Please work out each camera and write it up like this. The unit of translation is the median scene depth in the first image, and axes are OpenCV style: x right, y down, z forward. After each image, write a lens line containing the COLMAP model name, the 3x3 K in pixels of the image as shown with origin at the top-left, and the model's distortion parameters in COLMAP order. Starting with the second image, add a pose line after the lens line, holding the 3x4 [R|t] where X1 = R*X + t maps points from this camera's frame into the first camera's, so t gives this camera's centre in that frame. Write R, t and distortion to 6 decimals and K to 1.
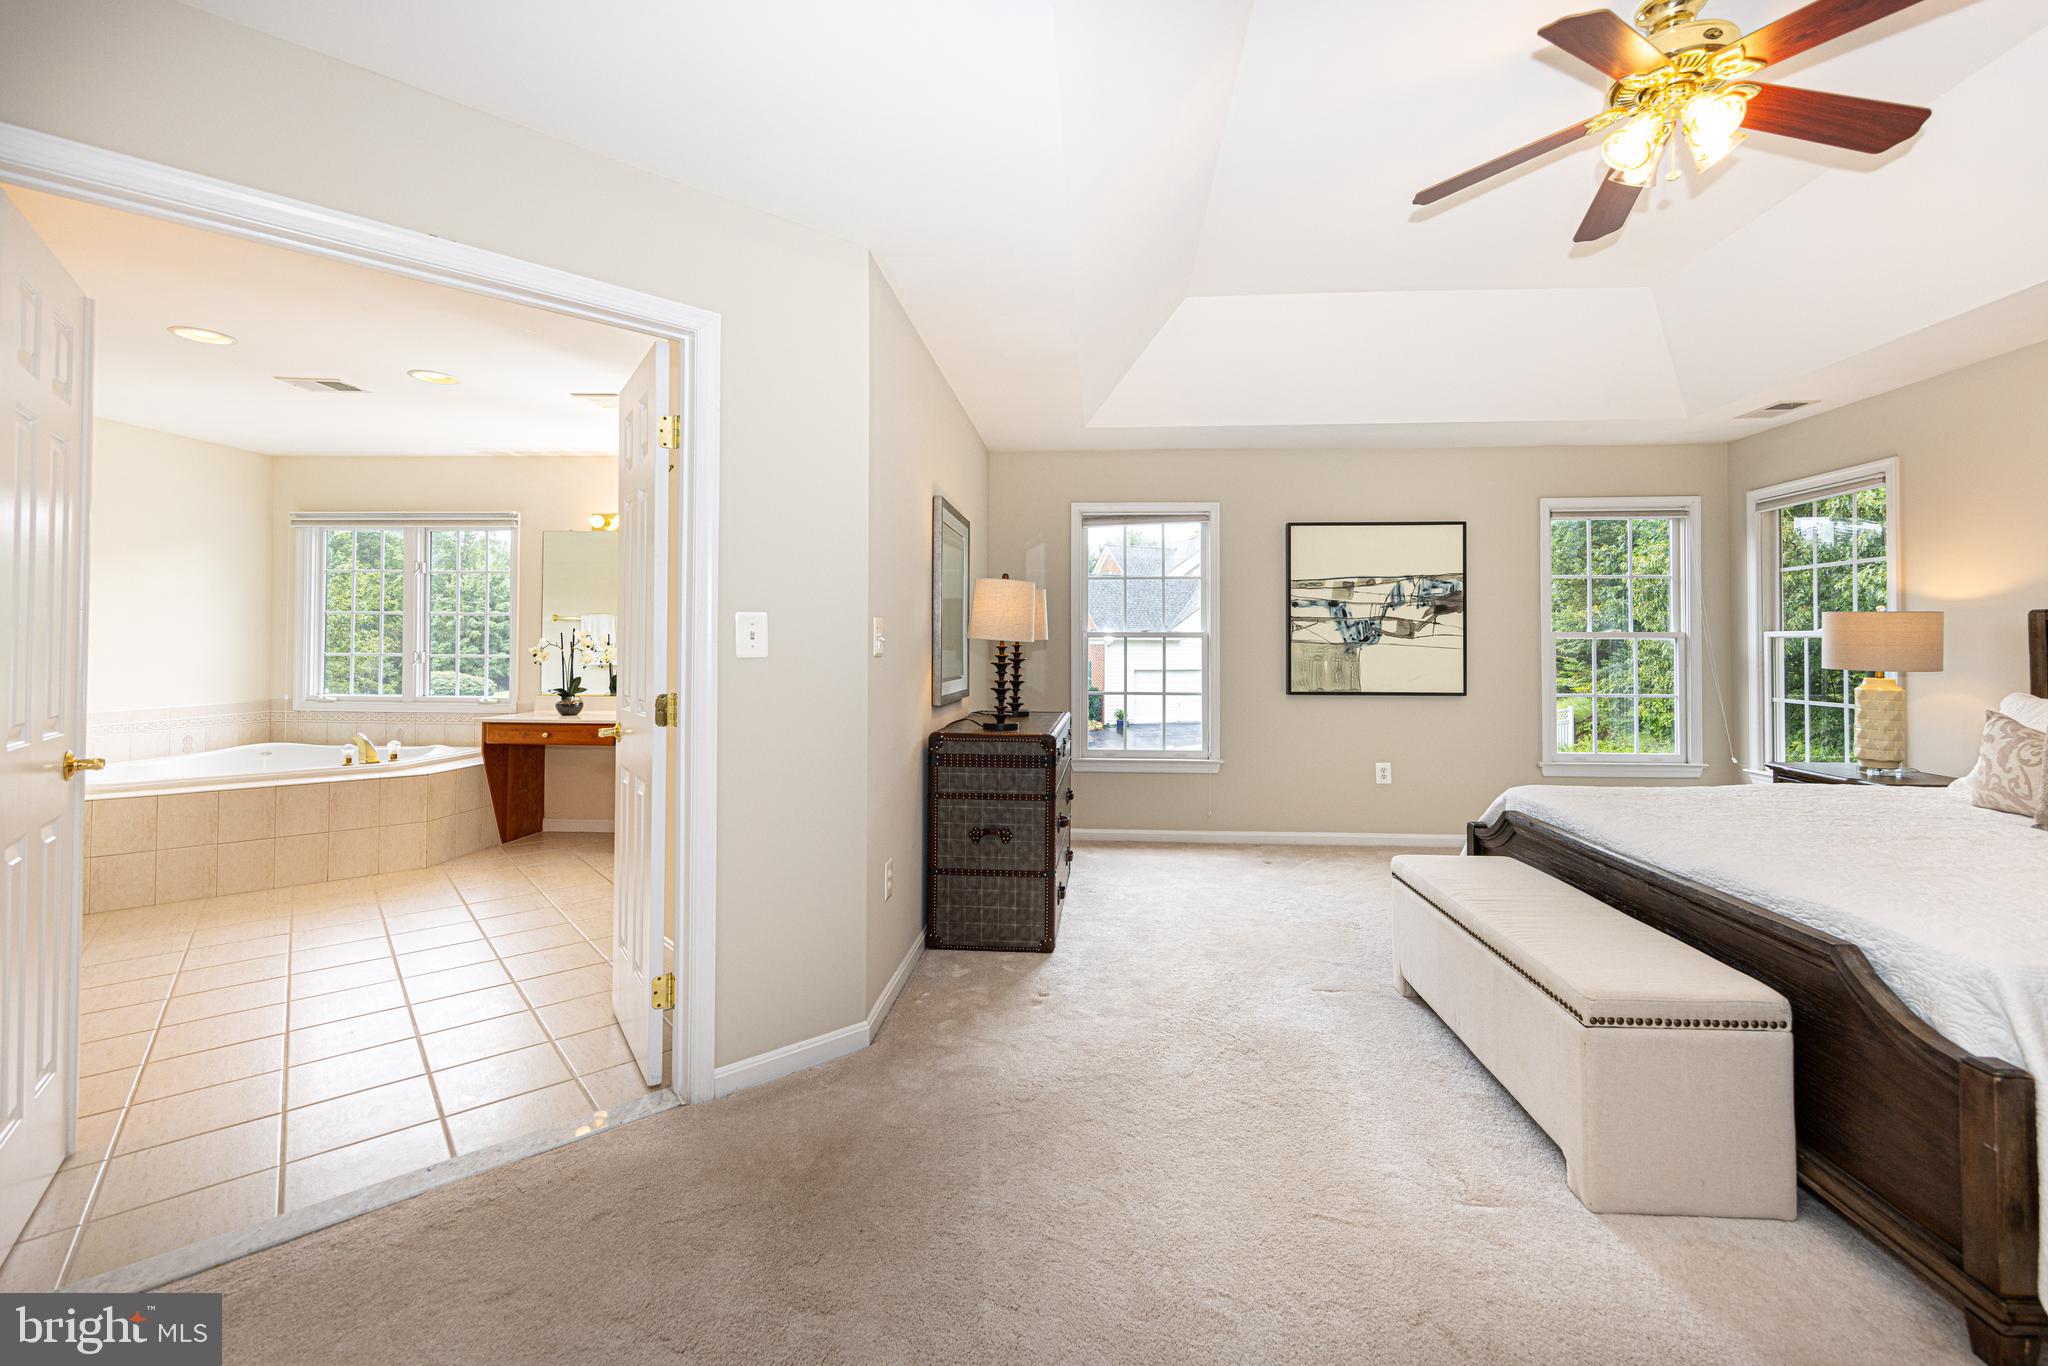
lens RADIAL K [[848.3, 0, 1039.7], [0, 848.3, 631.5], [0, 0, 1]] dist [0.005043, -0.000299]
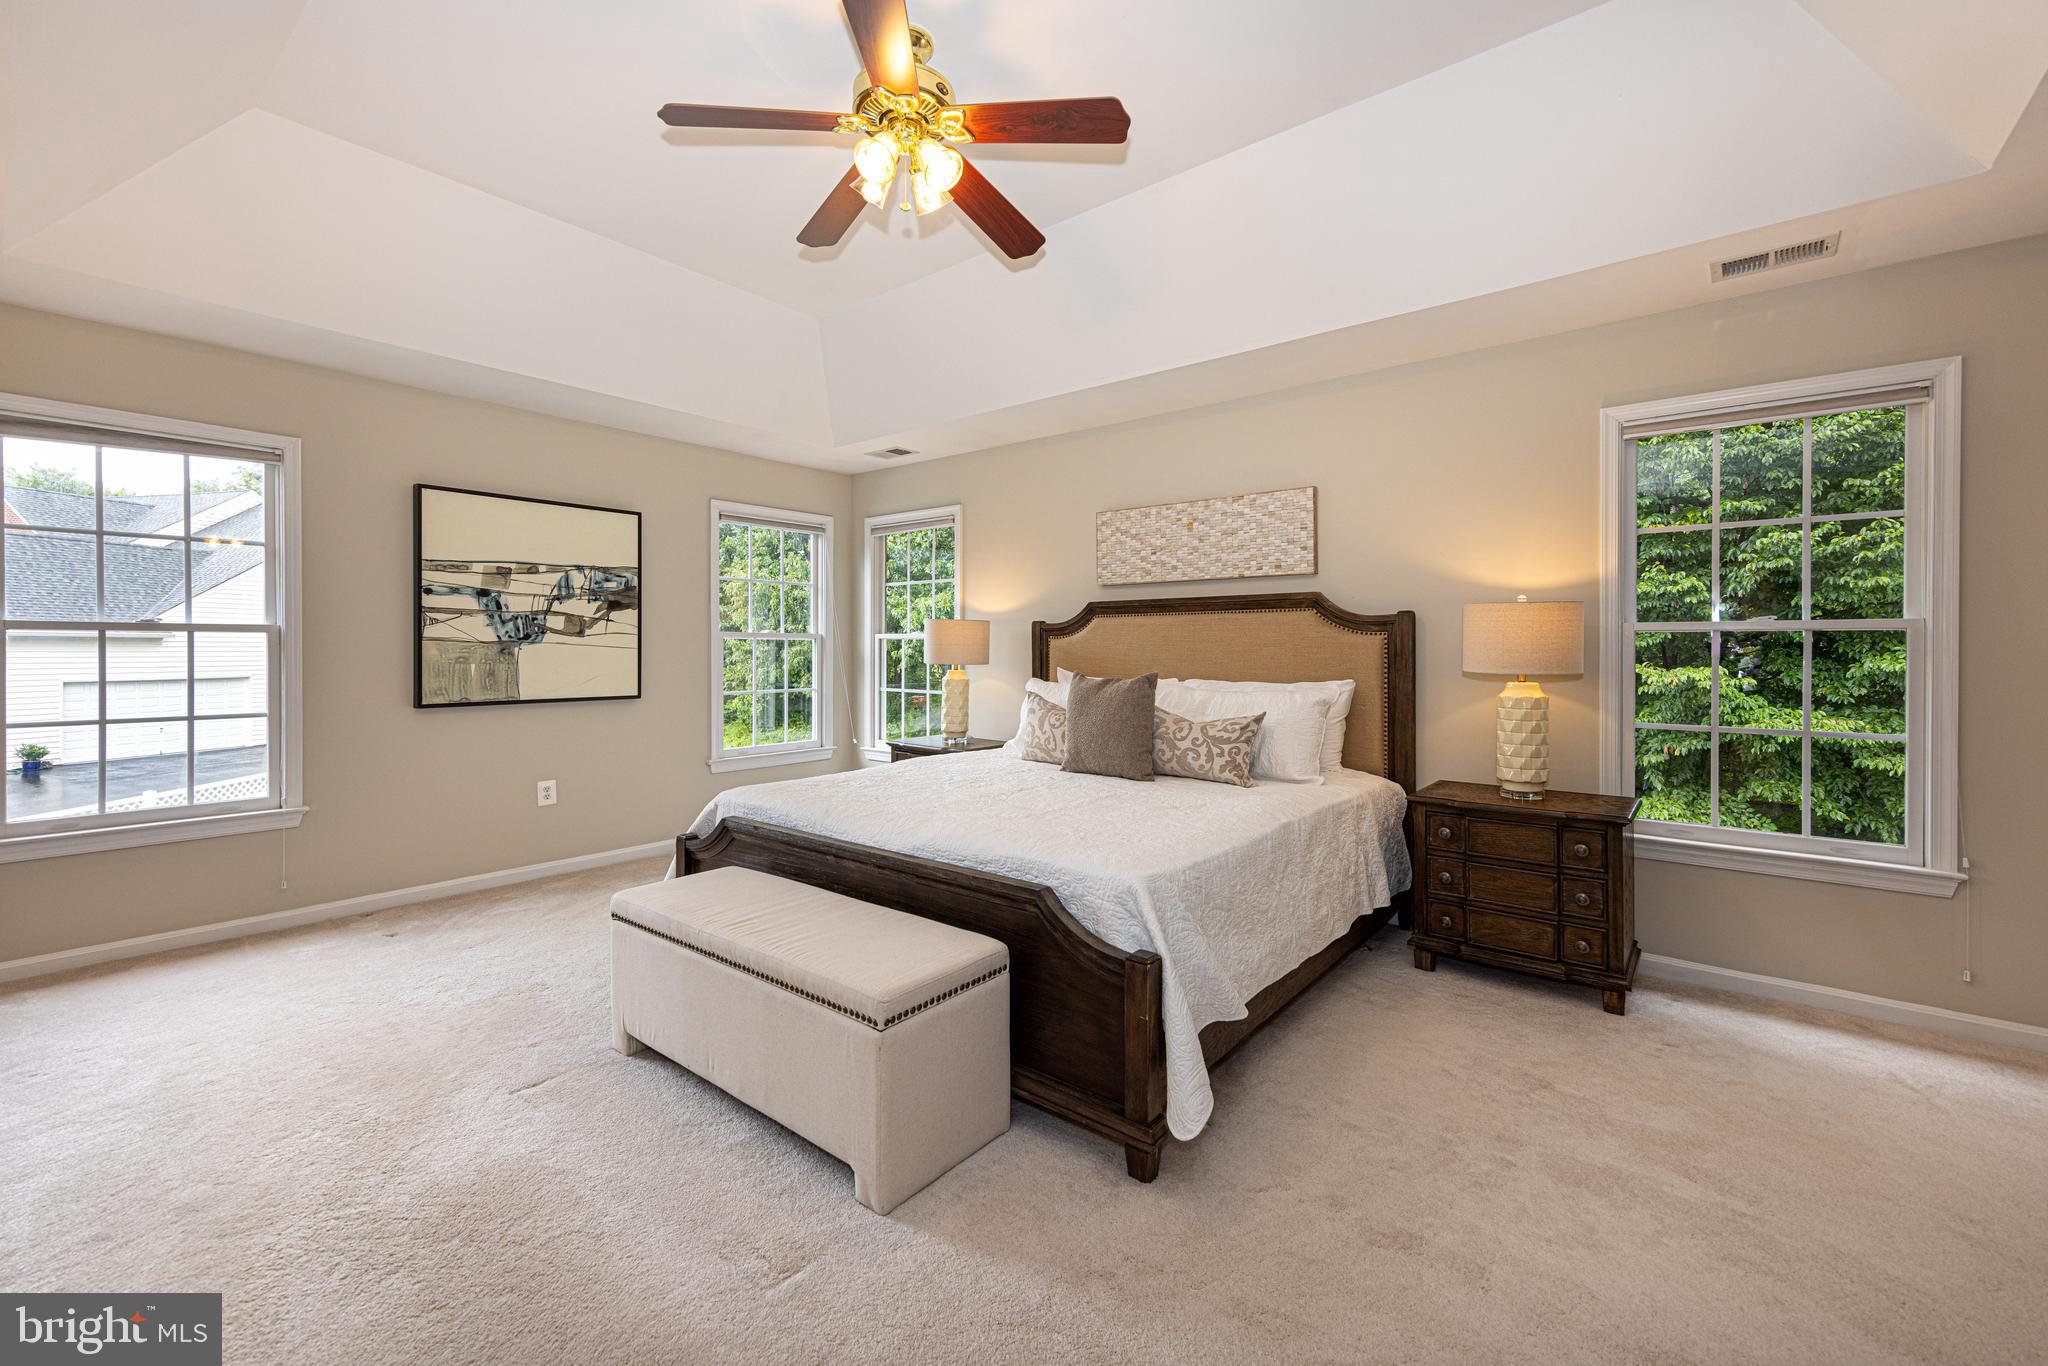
lens RADIAL K [[848.3, 0, 1025.6], [0, 848.3, 653.2], [0, 0, 1]] dist [0.005043, -0.000299]
pose [[0.573106, -0.004949, 0.819466, -0.040147], [-0.014906, 0.999753, 0.016463, 0.006809], [-0.819346, -0.021650, 0.572891, 0.201980]]
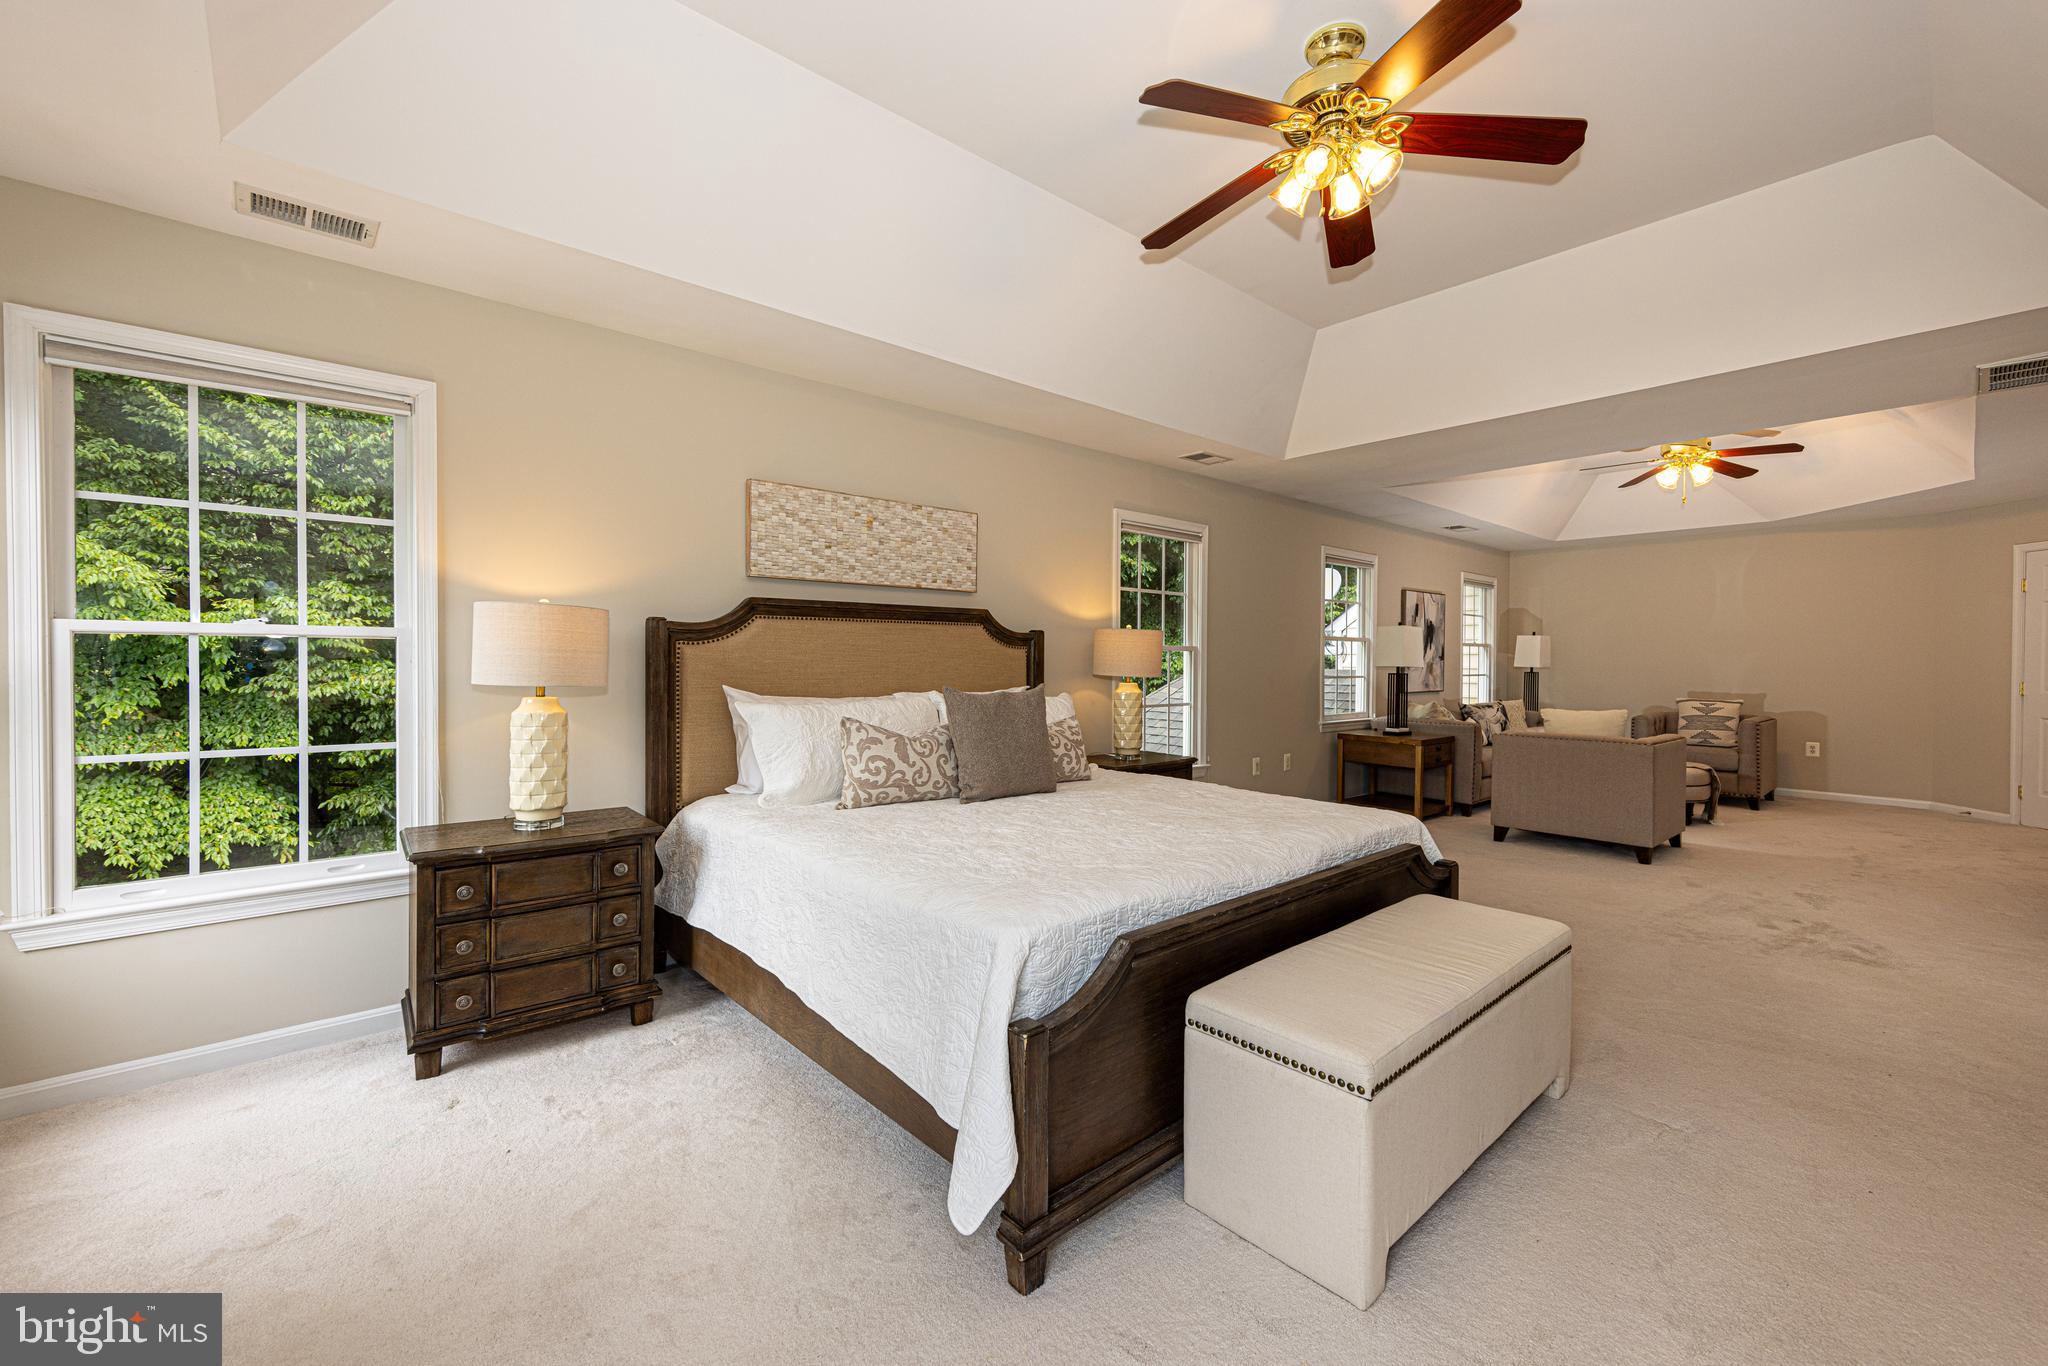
lens RADIAL K [[848.3, 0, 1053.0], [0, 848.3, 633.4], [0, 0, 1]] dist [0.005043, -0.000299]
pose [[-0.740454, 0.032970, 0.671298, 0.229845], [-0.004889, 0.998505, -0.054433, 0.047360], [-0.672090, -0.043587, -0.739186, 1.587651]]
